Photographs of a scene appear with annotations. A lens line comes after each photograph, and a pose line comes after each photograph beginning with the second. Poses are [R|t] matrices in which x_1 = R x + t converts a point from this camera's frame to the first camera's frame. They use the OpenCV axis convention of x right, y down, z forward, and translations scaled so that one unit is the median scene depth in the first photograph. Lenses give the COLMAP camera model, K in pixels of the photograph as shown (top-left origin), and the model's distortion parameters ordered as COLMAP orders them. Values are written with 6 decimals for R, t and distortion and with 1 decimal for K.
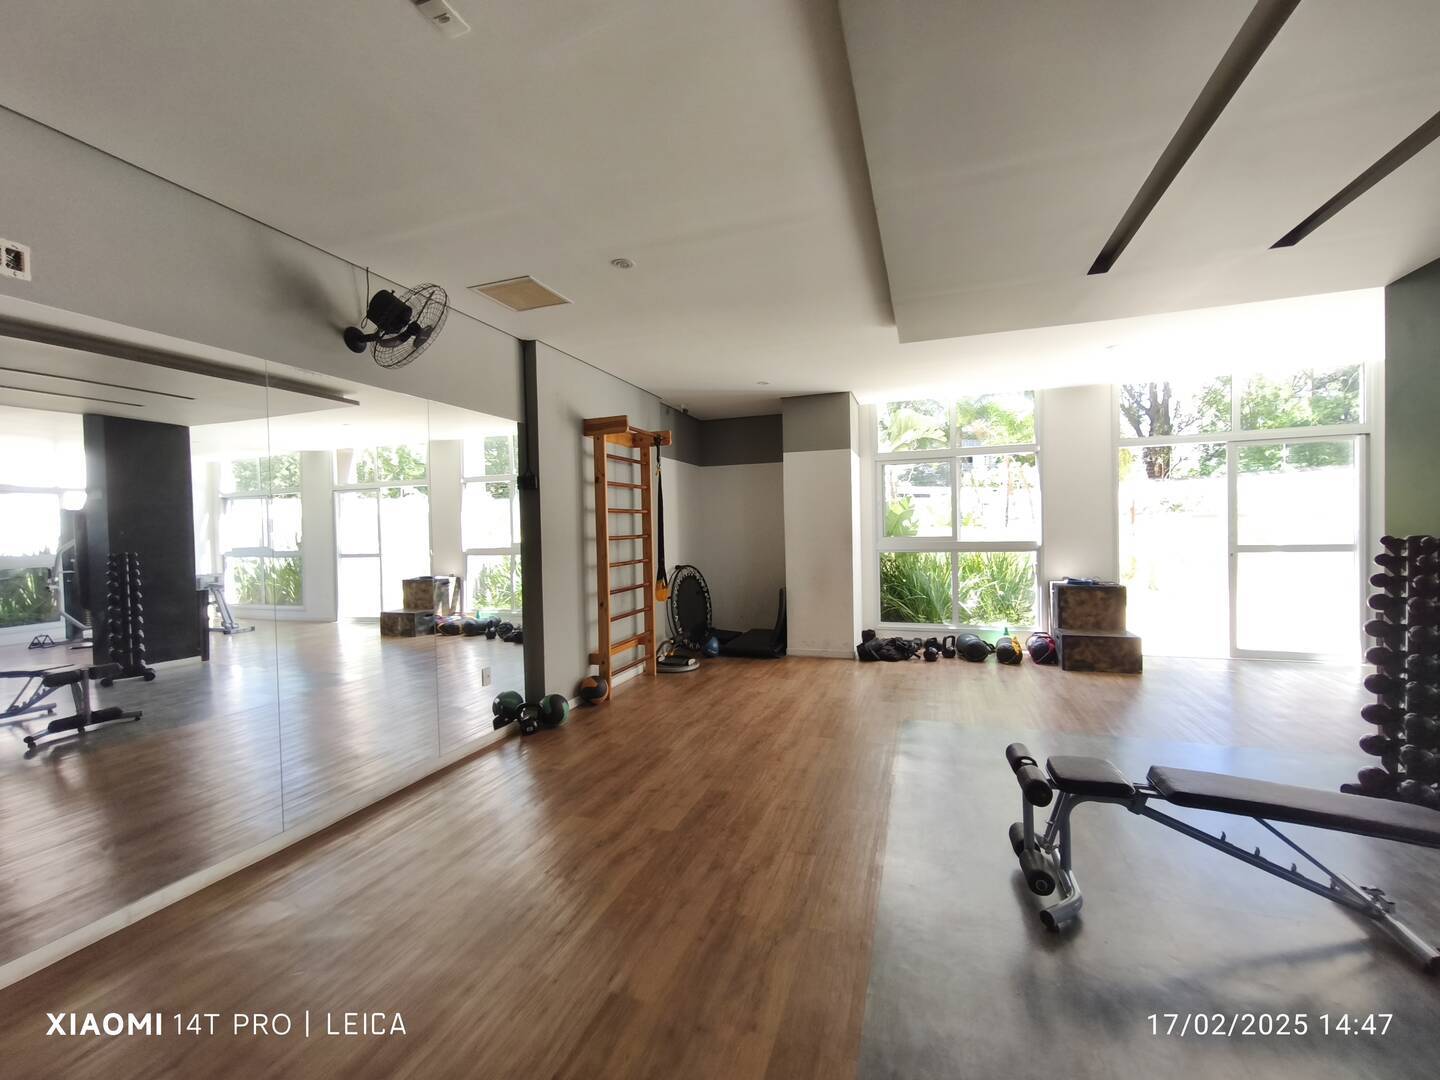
lens RADIAL K [[597.5, 0, 716.8], [0, 597.5, 534.1], [0, 0, 1]] dist [-0.000277, -0.000175]
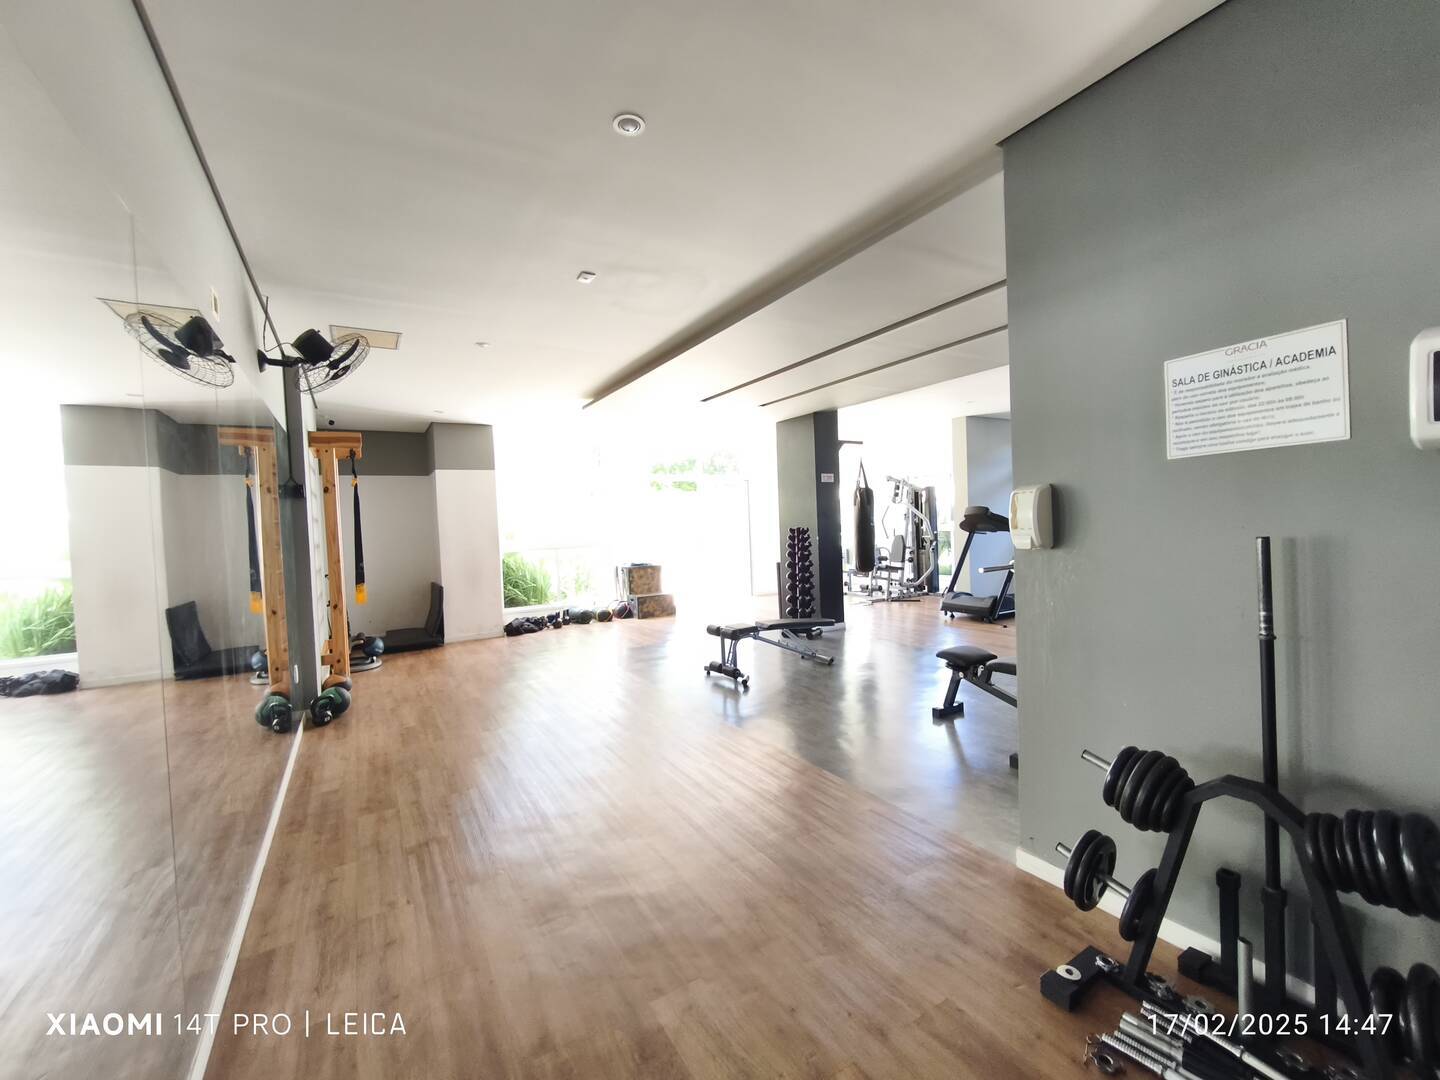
lens RADIAL K [[597.5, 0, 723.9], [0, 597.5, 539.8], [0, 0, 1]] dist [-0.000277, -0.000175]
pose [[0.632830, -0.027941, 0.773787, -0.442596], [0.033582, 0.999399, 0.008623, 0.009772], [-0.773562, 0.020528, 0.633388, -0.164760]]
